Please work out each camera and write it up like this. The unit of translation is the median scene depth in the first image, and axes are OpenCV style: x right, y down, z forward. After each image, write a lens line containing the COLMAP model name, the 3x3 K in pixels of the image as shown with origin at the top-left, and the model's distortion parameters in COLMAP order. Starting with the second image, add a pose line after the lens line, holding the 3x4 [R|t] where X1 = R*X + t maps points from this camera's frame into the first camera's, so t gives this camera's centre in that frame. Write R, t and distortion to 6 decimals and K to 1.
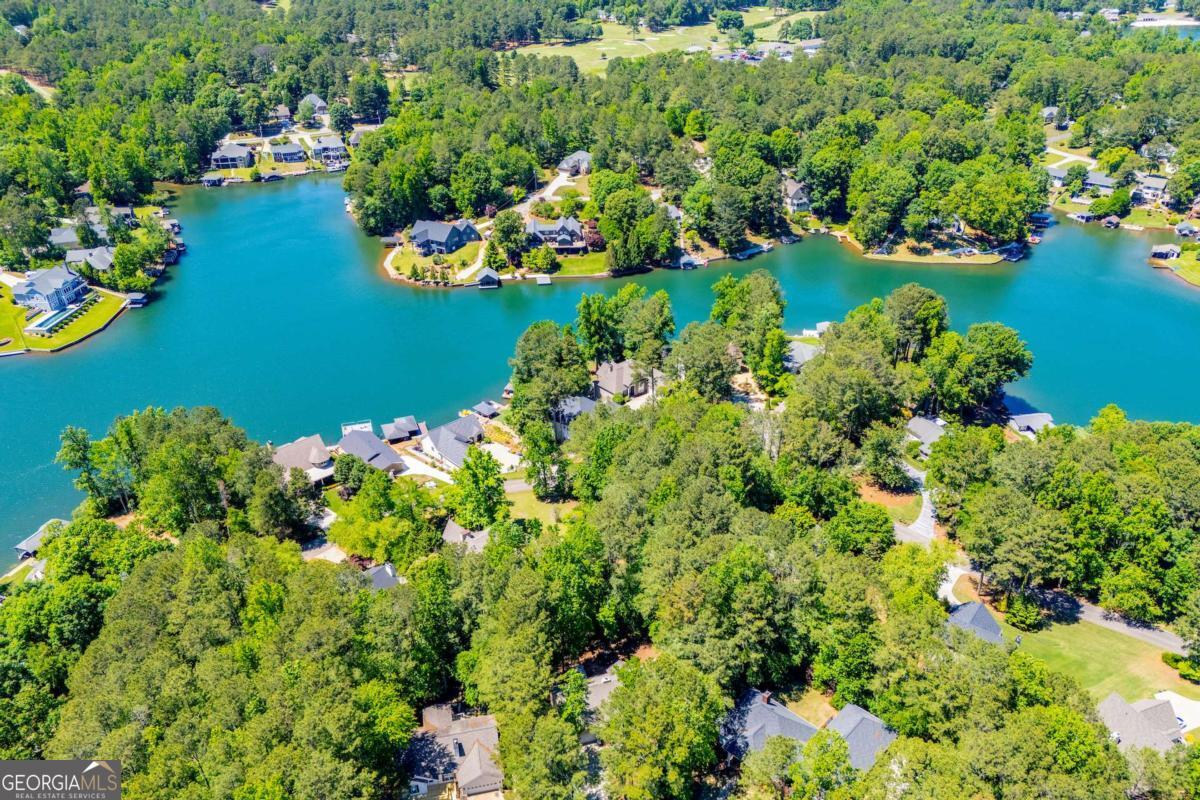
lens RADIAL K [[1148.1, 0, 595.6], [0, 1148.1, 400.1], [0, 0, 1]] dist [0.064499, -0.112317]
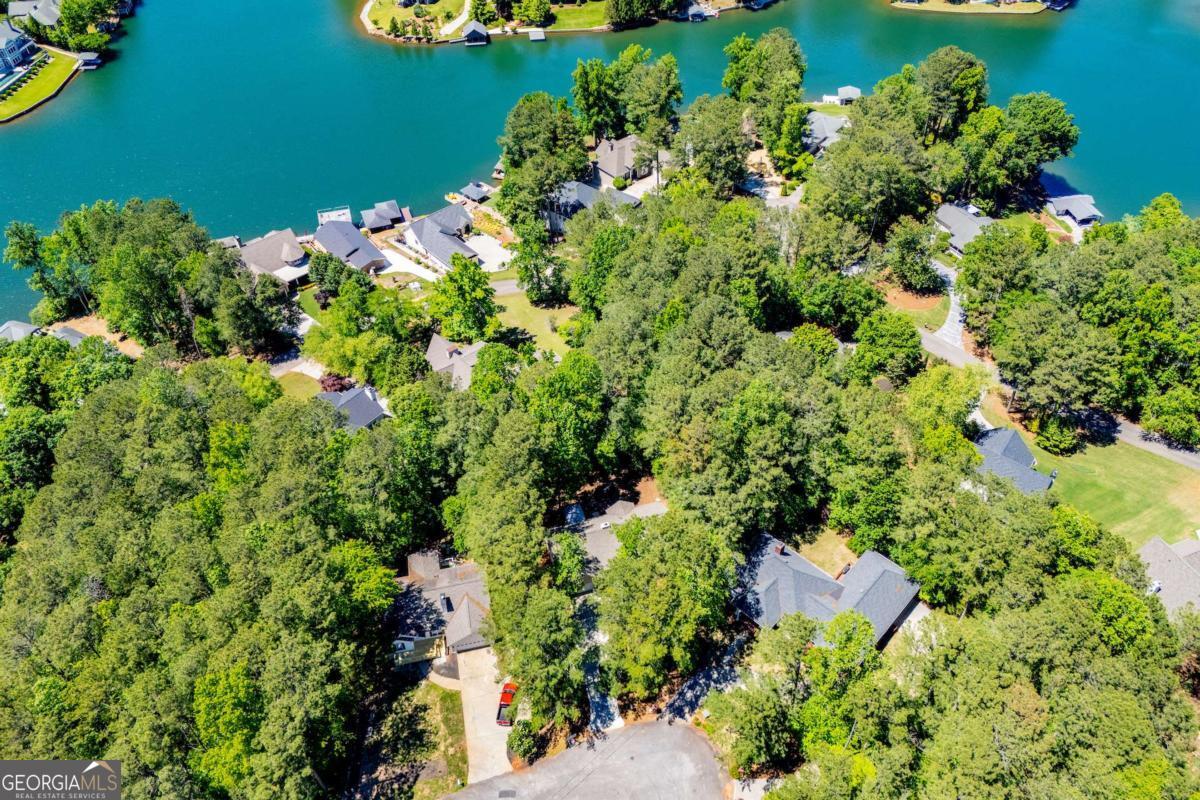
lens RADIAL K [[1148.1, 0, 595.6], [0, 1148.1, 400.1], [0, 0, 1]] dist [0.064499, -0.112317]
pose [[0.999994, -0.003339, -0.001243, 0.002177], [0.003530, 0.975832, 0.218492, -0.045839], [0.000484, -0.218495, 0.975838, 0.102069]]
